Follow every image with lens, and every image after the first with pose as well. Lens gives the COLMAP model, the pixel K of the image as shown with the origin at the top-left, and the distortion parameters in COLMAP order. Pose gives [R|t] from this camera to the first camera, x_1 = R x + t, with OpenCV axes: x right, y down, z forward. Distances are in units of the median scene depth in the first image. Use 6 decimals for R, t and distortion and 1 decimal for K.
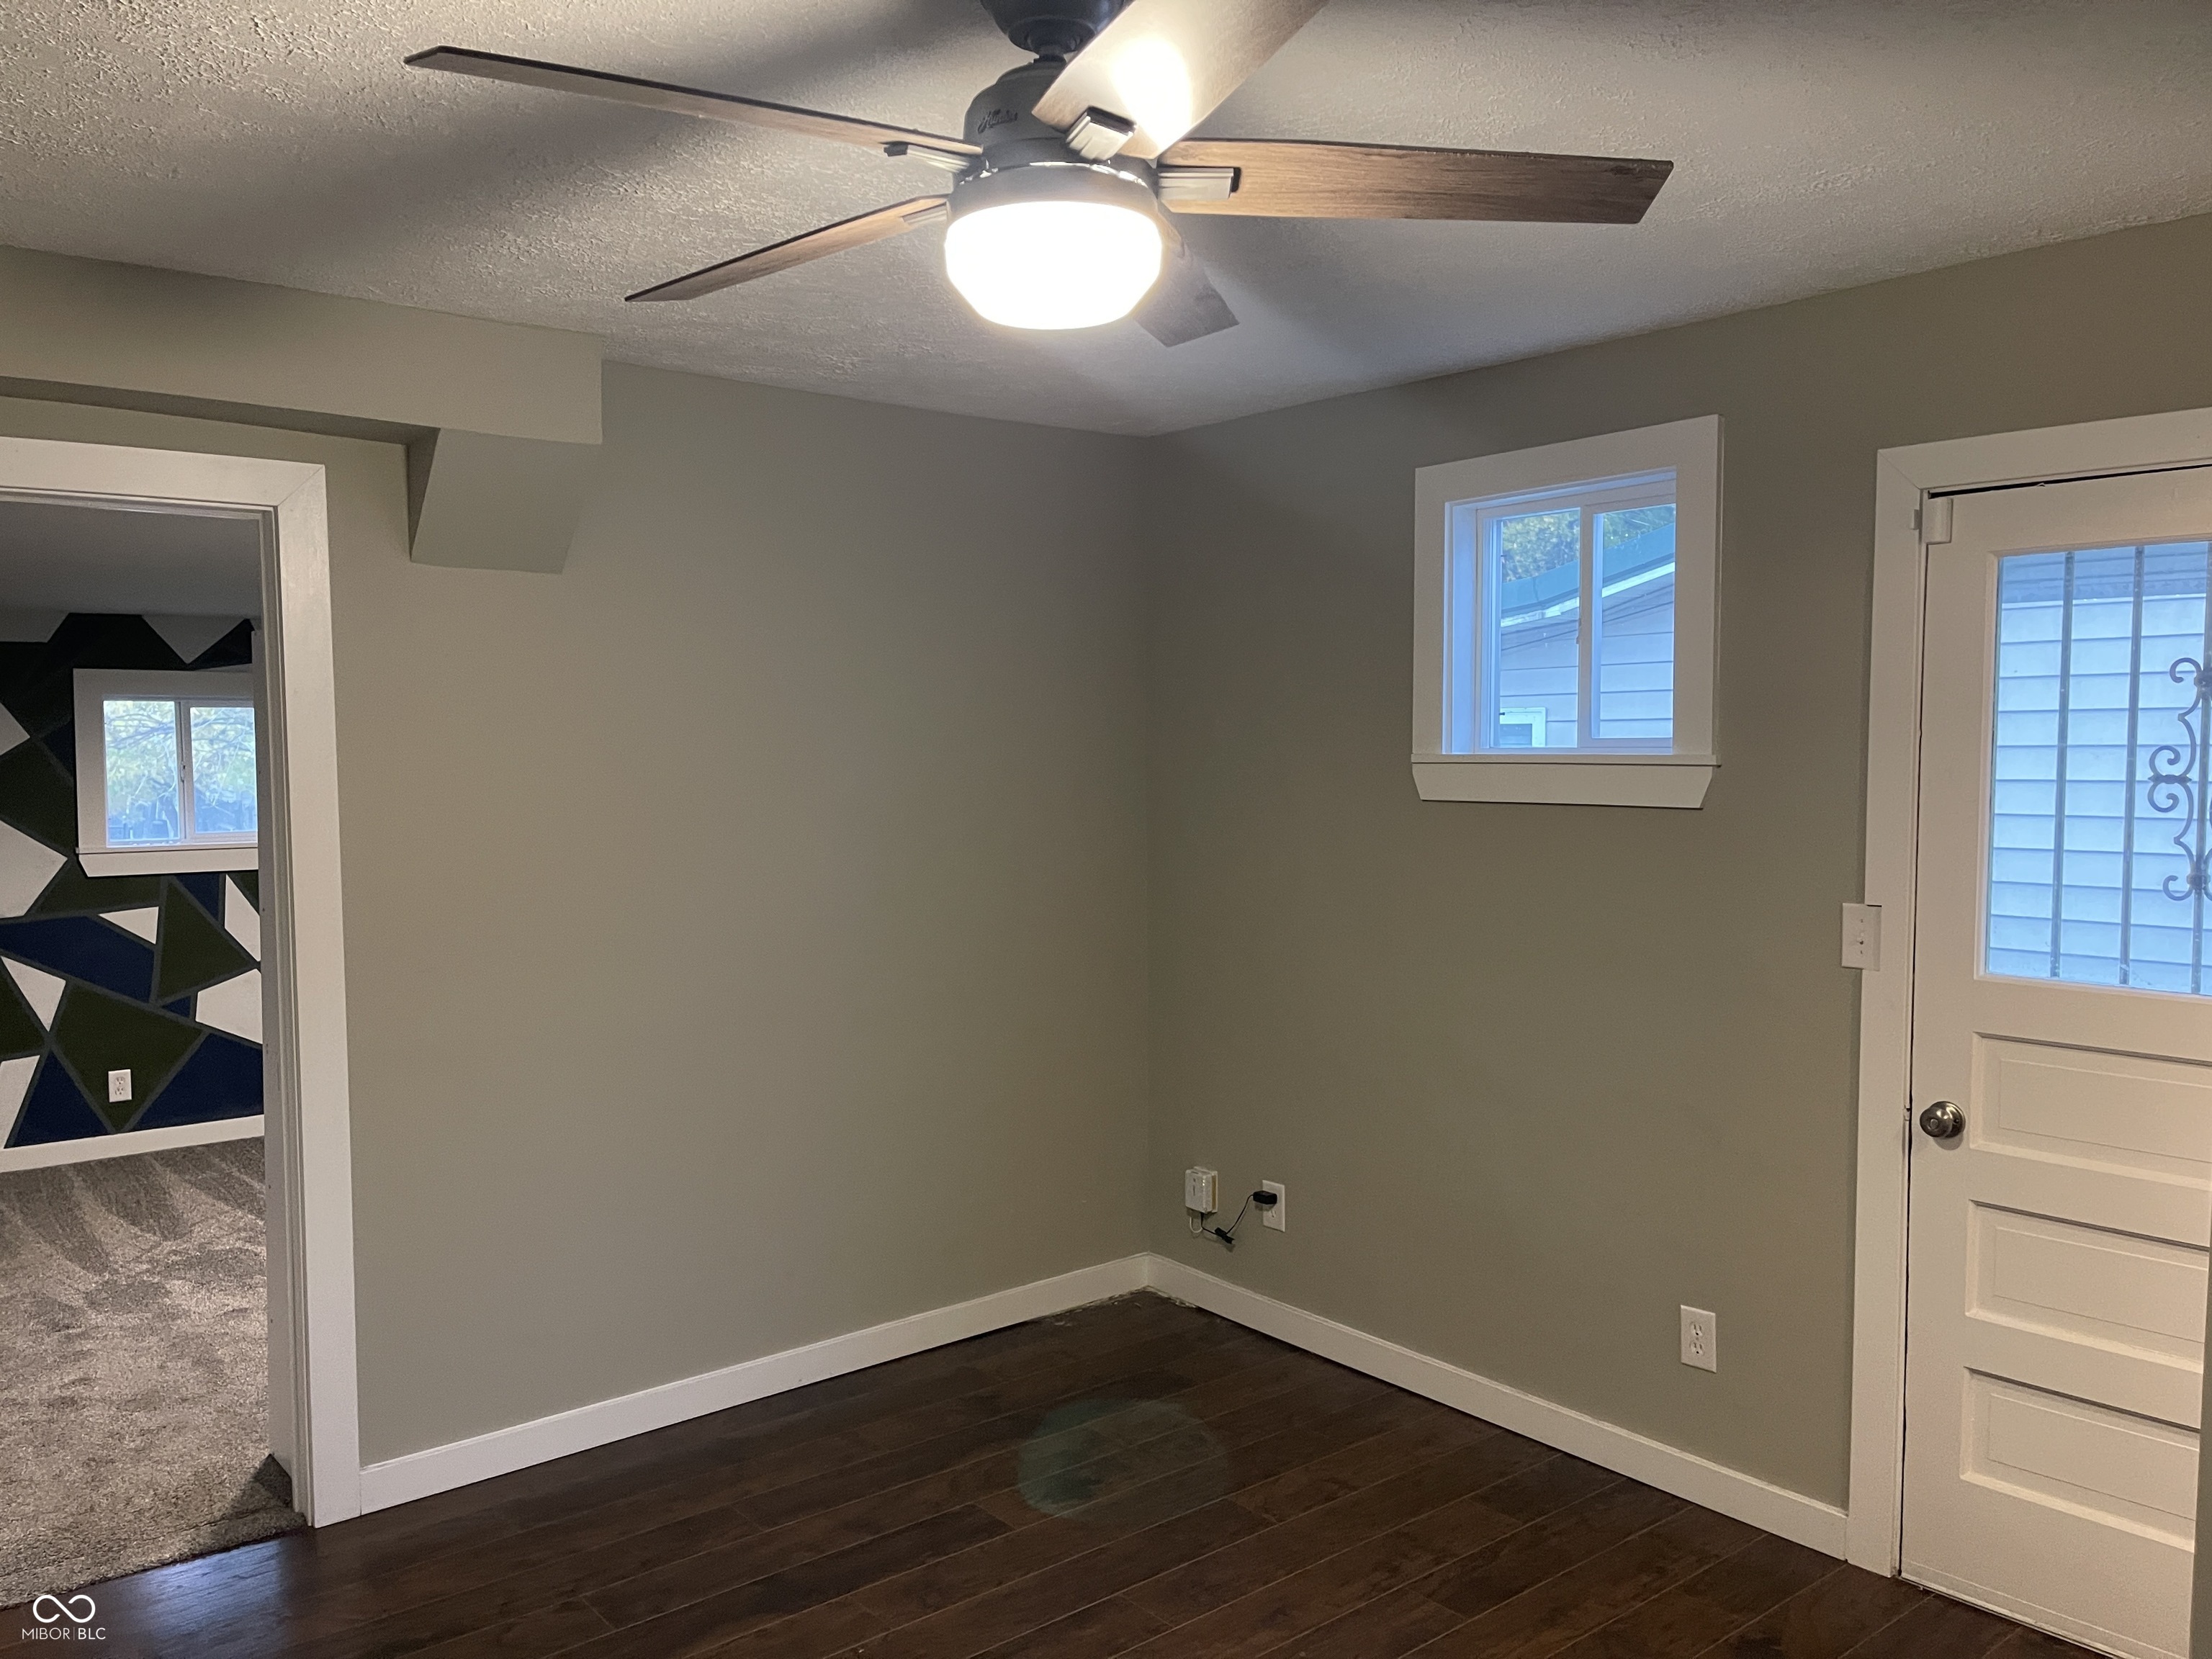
lens RADIAL K [[1658.2, 0, 1099.0], [0, 1658.2, 832.5], [0, 0, 1]] dist [0.020110, -0.027759]
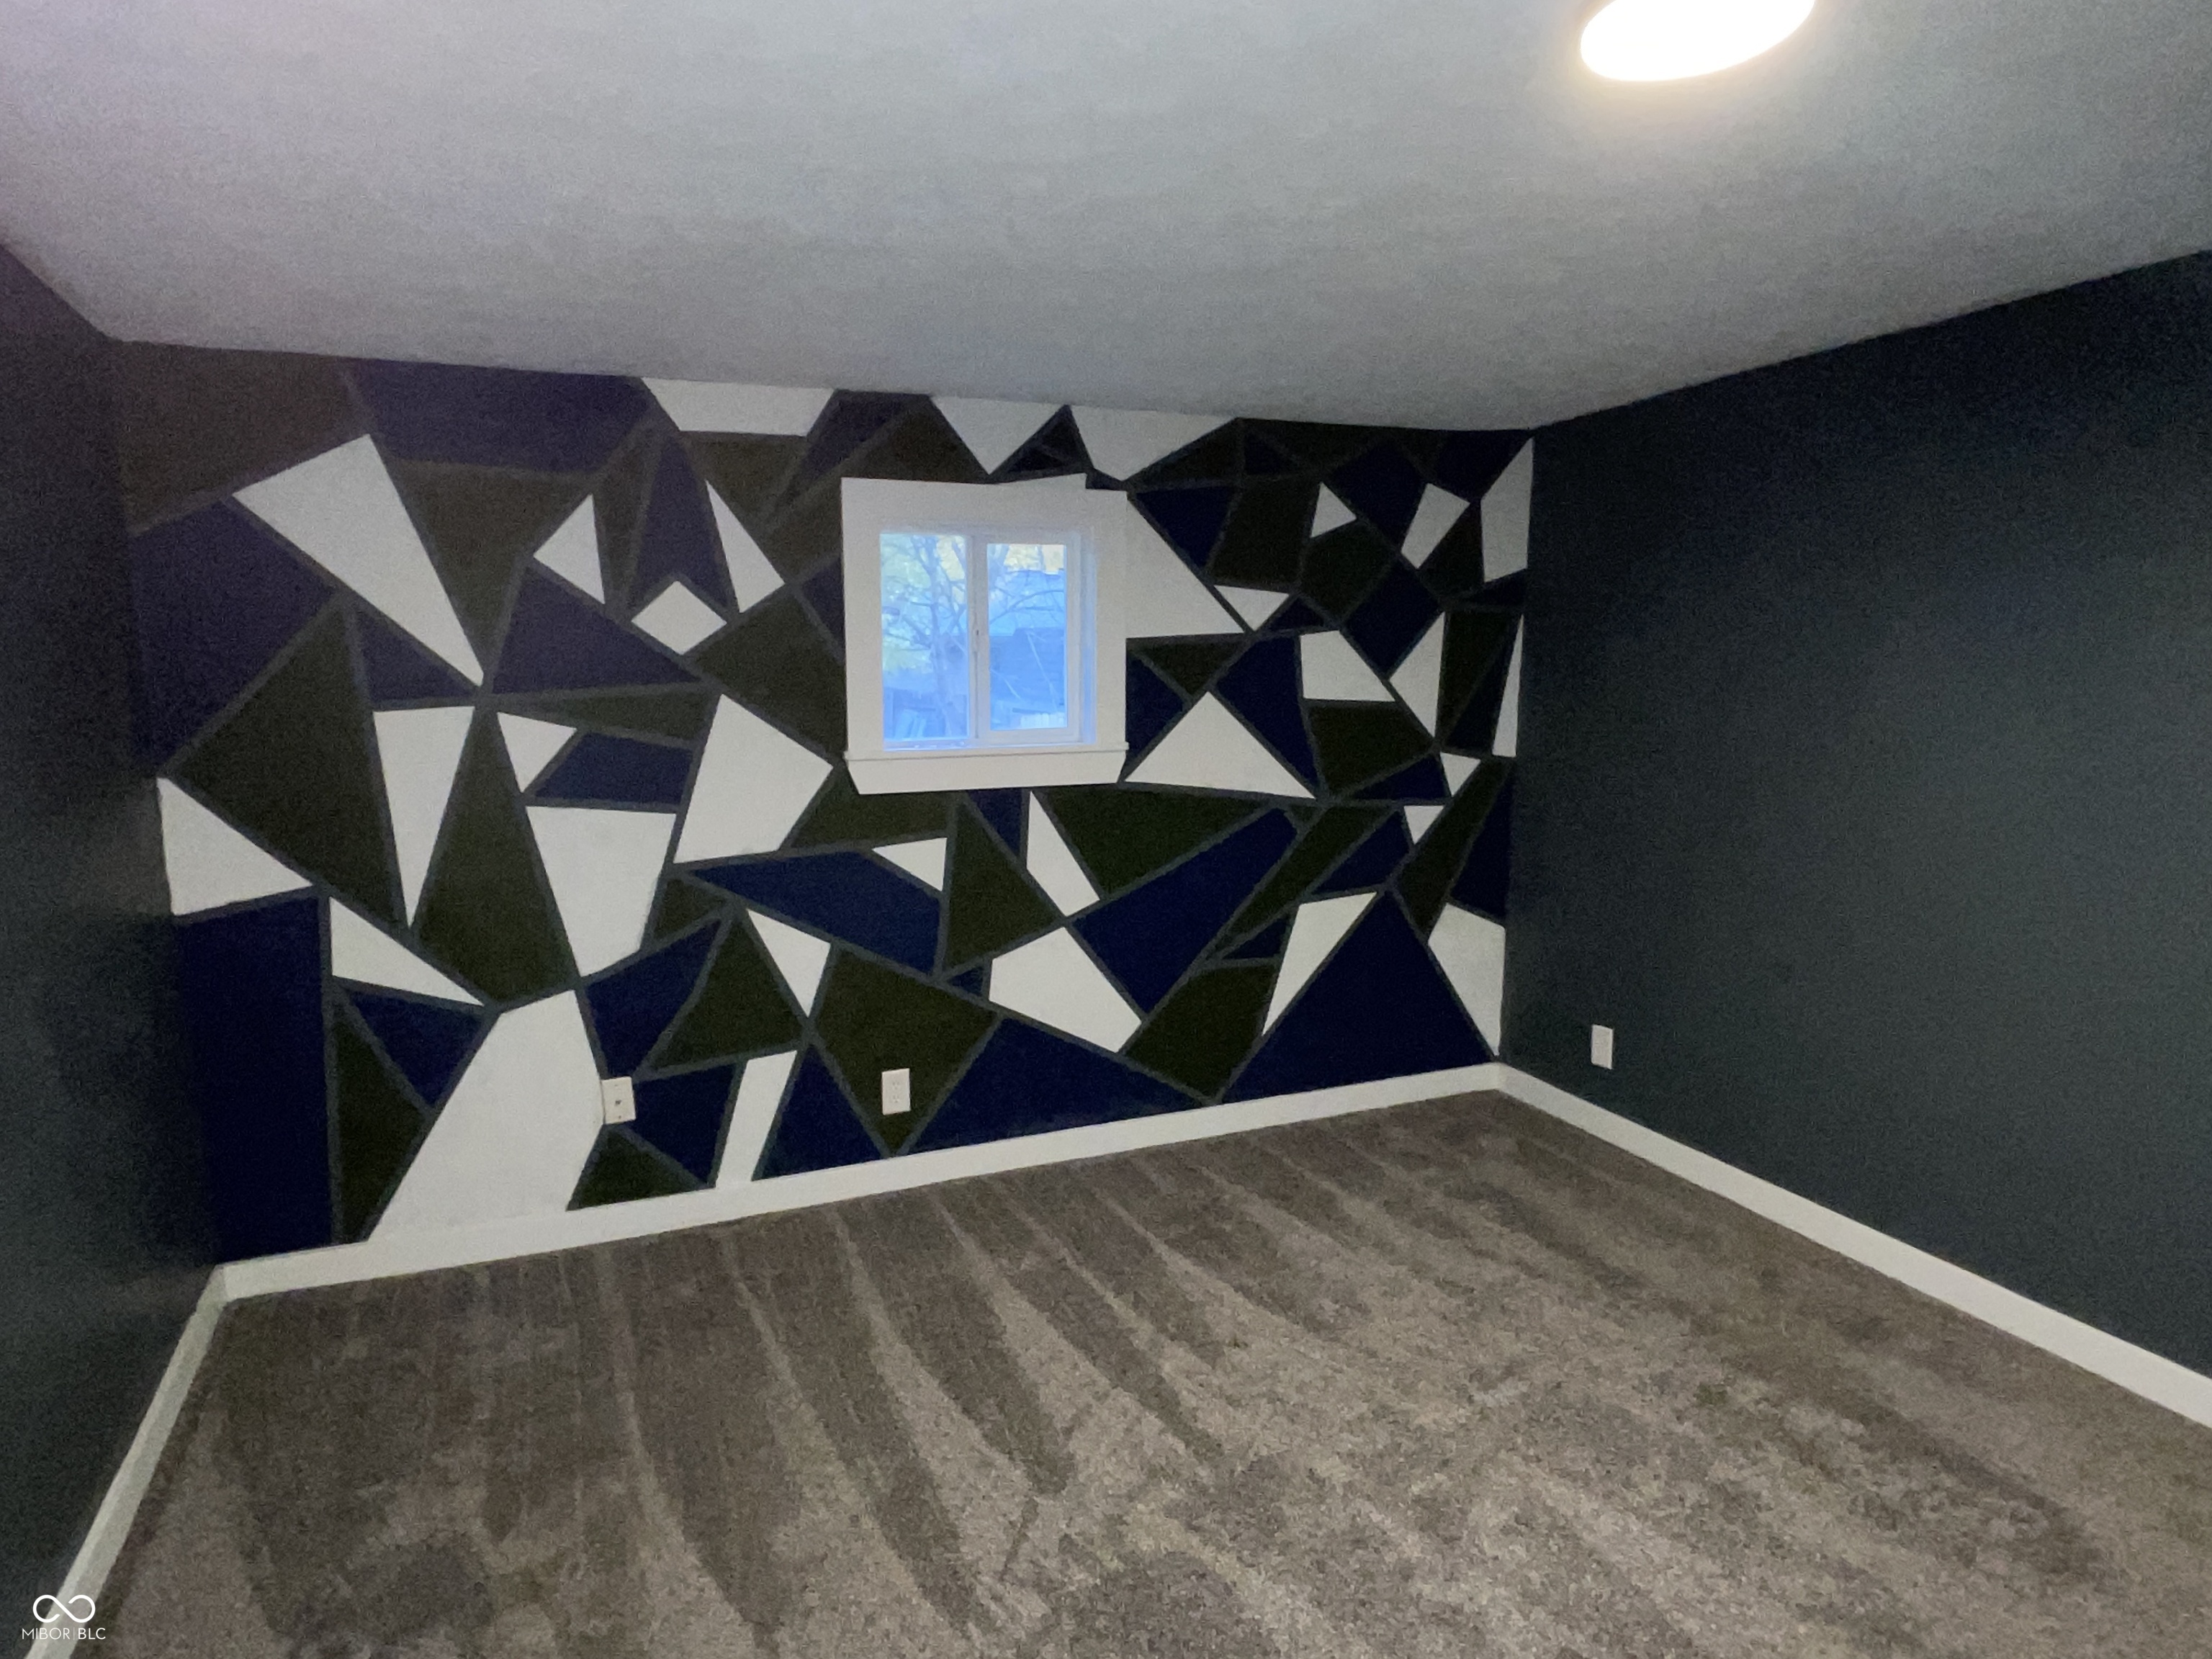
lens RADIAL K [[1298.2, 0, 1101.5], [0, 1298.2, 824.8], [0, 0, 1]] dist [0.007462, -0.000078]
pose [[0.960288, 0.040711, -0.276025, -0.470264], [-0.019030, 0.996551, 0.080775, -0.007229], [0.278362, -0.072314, 0.957750, 0.666955]]
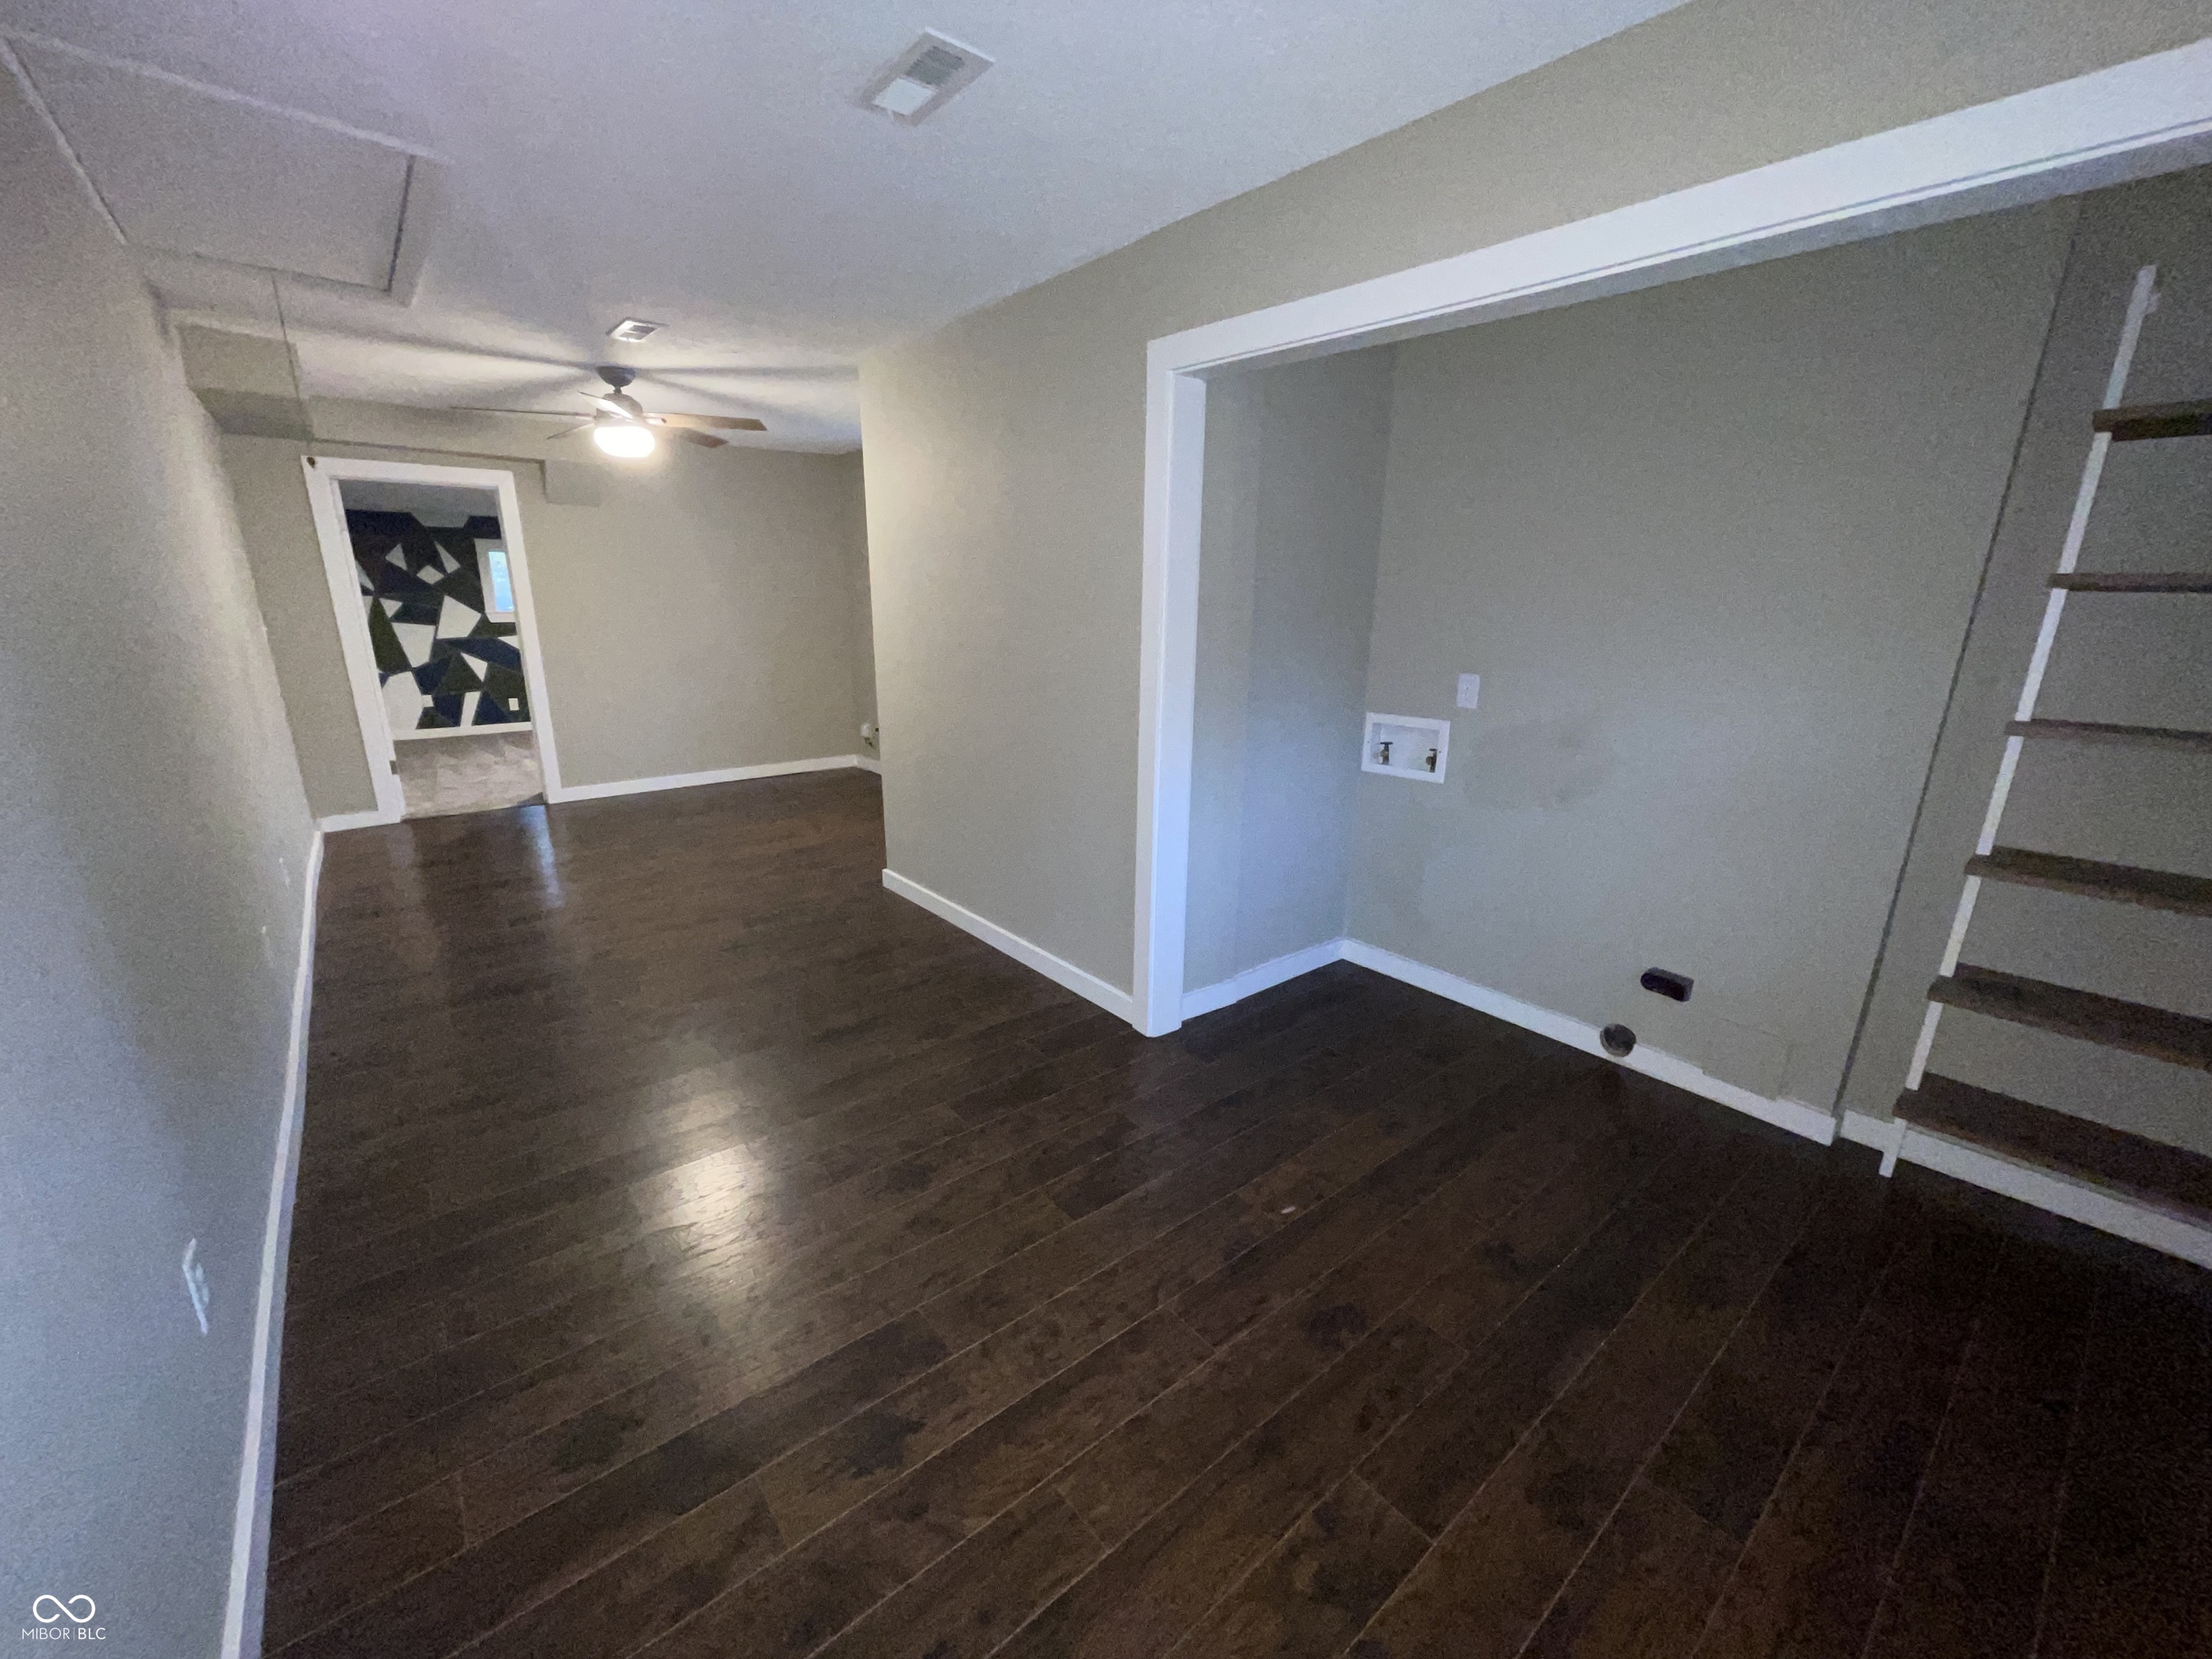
lens RADIAL K [[886.4, 0, 1098.8], [0, 886.4, 838.2], [0, 0, 1]] dist [-0.007437, 0.000305]
pose [[0.999771, 0.021387, -0.000708, 0.451643], [-0.020752, 0.977093, 0.211798, 0.056732], [0.005222, -0.211735, 0.977313, -0.536105]]
